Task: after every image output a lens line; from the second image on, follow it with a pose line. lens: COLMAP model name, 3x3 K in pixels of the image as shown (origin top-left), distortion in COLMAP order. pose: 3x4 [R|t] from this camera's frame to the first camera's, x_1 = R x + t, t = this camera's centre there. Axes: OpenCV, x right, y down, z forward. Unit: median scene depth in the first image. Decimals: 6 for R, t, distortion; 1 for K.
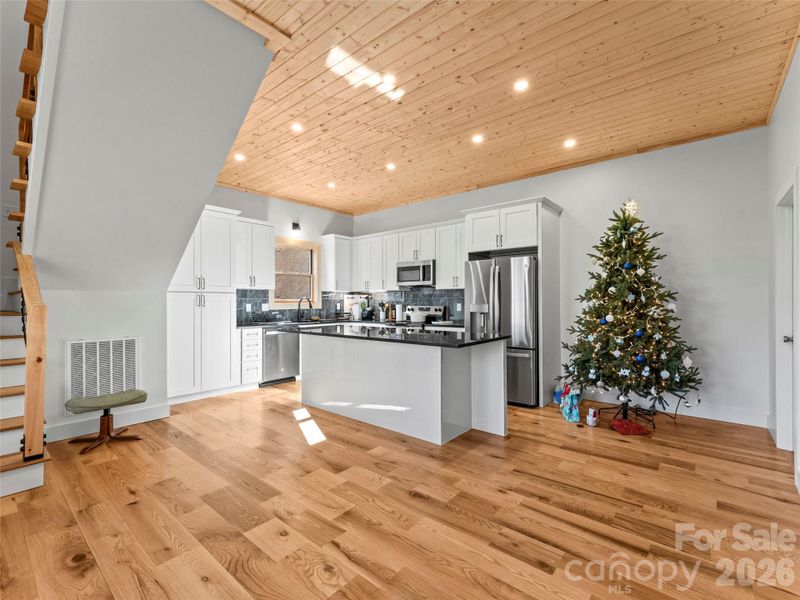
lens RADIAL K [[368.9, 0, 395.6], [0, 368.9, 298.0], [0, 0, 1]] dist [-0.002286, -0.000139]
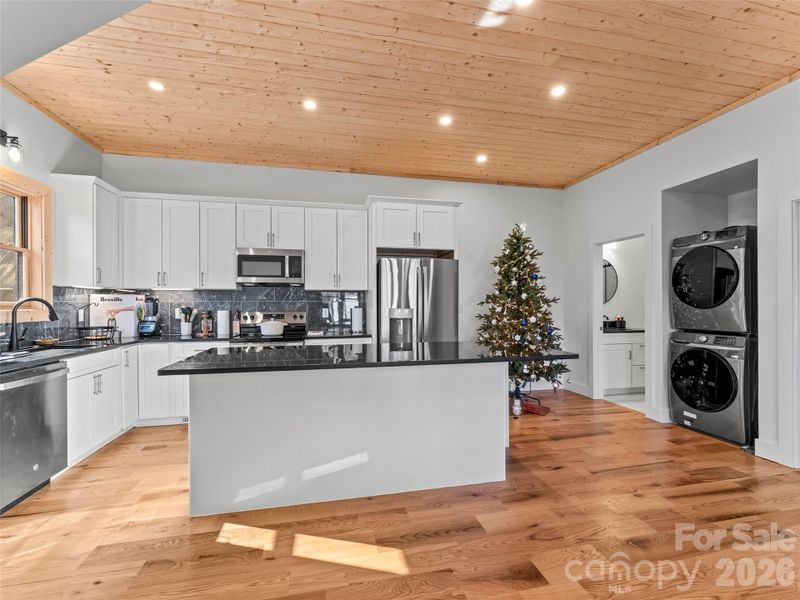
lens RADIAL K [[368.9, 0, 404.2], [0, 368.9, 303.1], [0, 0, 1]] dist [-0.002286, -0.000139]
pose [[0.592454, 0.005203, 0.805587, -0.434539], [-0.006635, 0.999977, -0.001579, 0.004287], [-0.805577, -0.004409, 0.592475, 0.447938]]
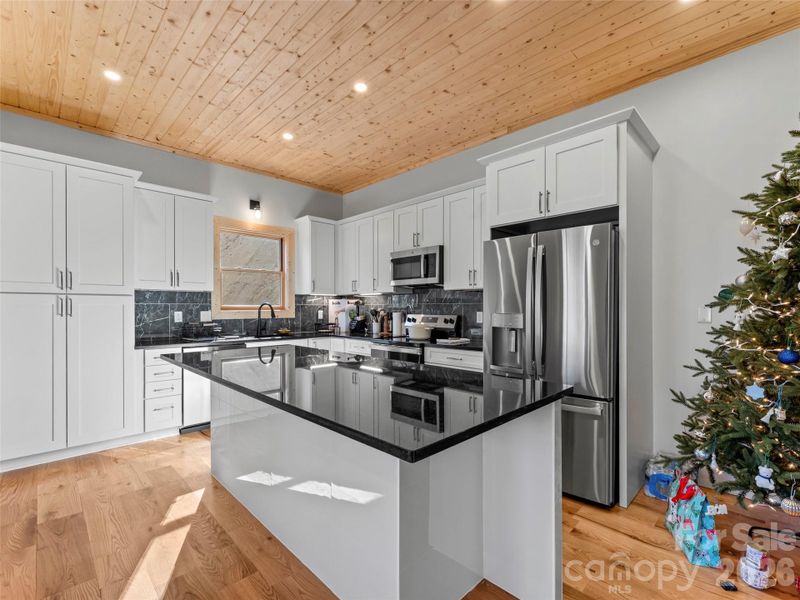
lens RADIAL K [[368.9, 0, 400.8], [0, 368.9, 309.7], [0, 0, 1]] dist [-0.002286, -0.000139]
pose [[0.996197, 0.001722, -0.087117, 0.102753], [-0.000362, 0.999878, 0.015627, 0.001413], [0.087134, -0.015536, 0.996075, 0.381788]]
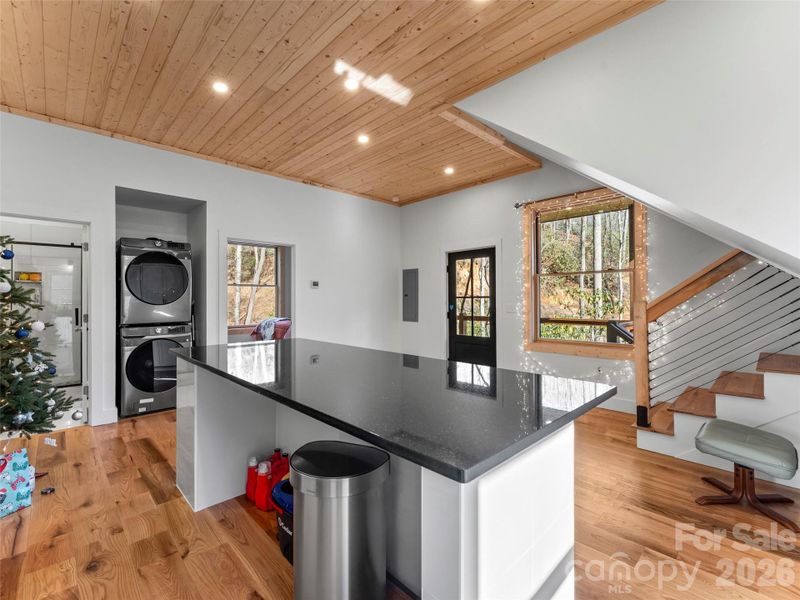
lens RADIAL K [[368.9, 0, 392.5], [0, 368.9, 296.0], [0, 0, 1]] dist [-0.002286, -0.000139]
pose [[-0.993485, 0.005012, 0.113849, -0.143253], [0.003487, 0.999901, -0.013595, 0.003022], [-0.113906, -0.013110, -0.993405, 1.169351]]
